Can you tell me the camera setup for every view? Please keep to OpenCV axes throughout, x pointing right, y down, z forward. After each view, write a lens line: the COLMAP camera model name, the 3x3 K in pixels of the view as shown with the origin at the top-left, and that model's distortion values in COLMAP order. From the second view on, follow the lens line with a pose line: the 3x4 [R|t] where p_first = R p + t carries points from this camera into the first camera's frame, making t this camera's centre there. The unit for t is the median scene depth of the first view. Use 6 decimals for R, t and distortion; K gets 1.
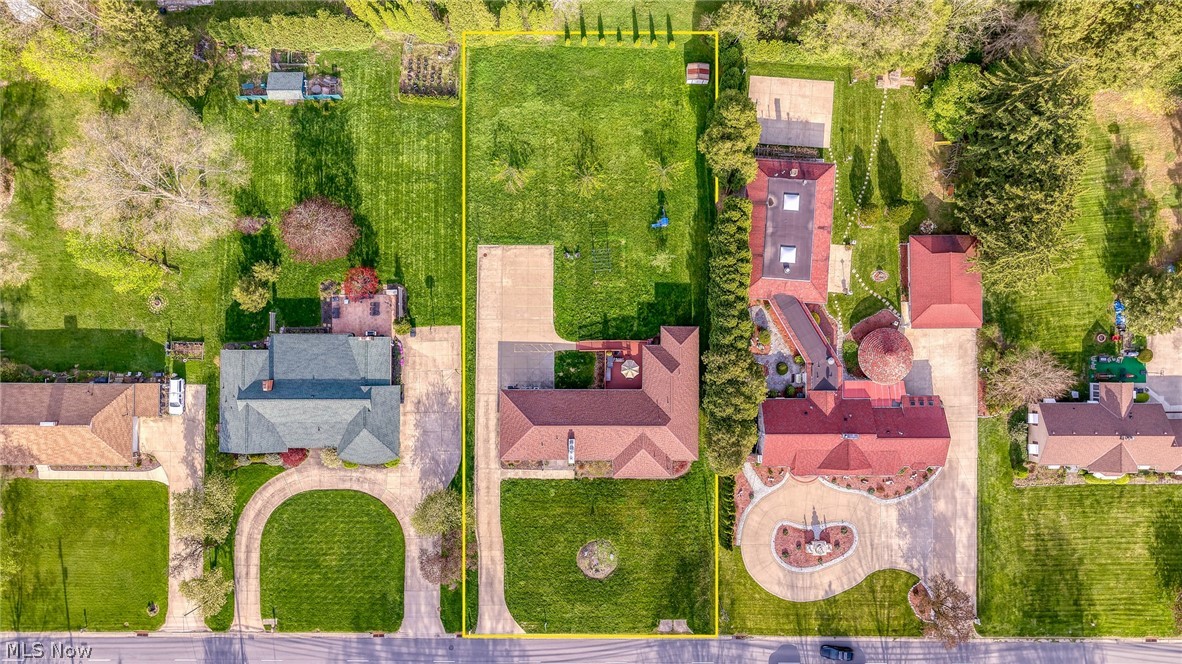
lens RADIAL K [[815.2, 0, 591.0], [0, 815.2, 332.0], [0, 0, 1]] dist [-0.002127, -0.001226]
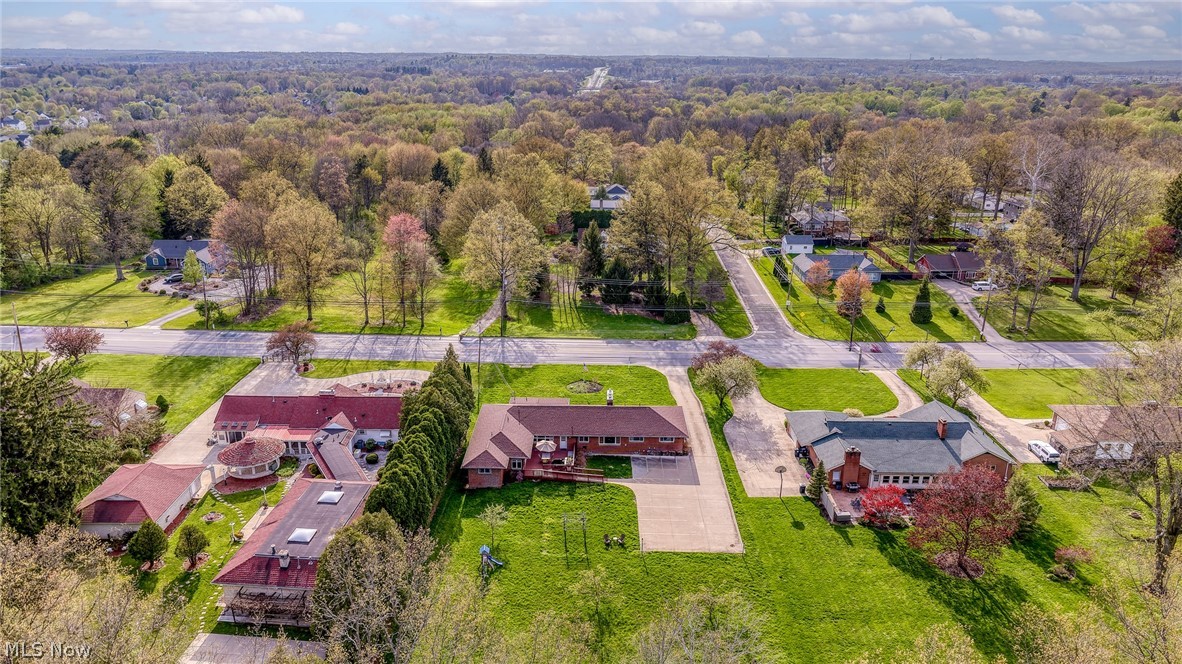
lens RADIAL K [[815.2, 0, 591.0], [0, 815.2, 332.0], [0, 0, 1]] dist [-0.002127, -0.001226]
pose [[-0.999971, -0.006930, 0.003219, -0.003068], [0.005079, -0.288104, 0.957586, -0.754110], [-0.005709, 0.957574, 0.288131, 0.609040]]
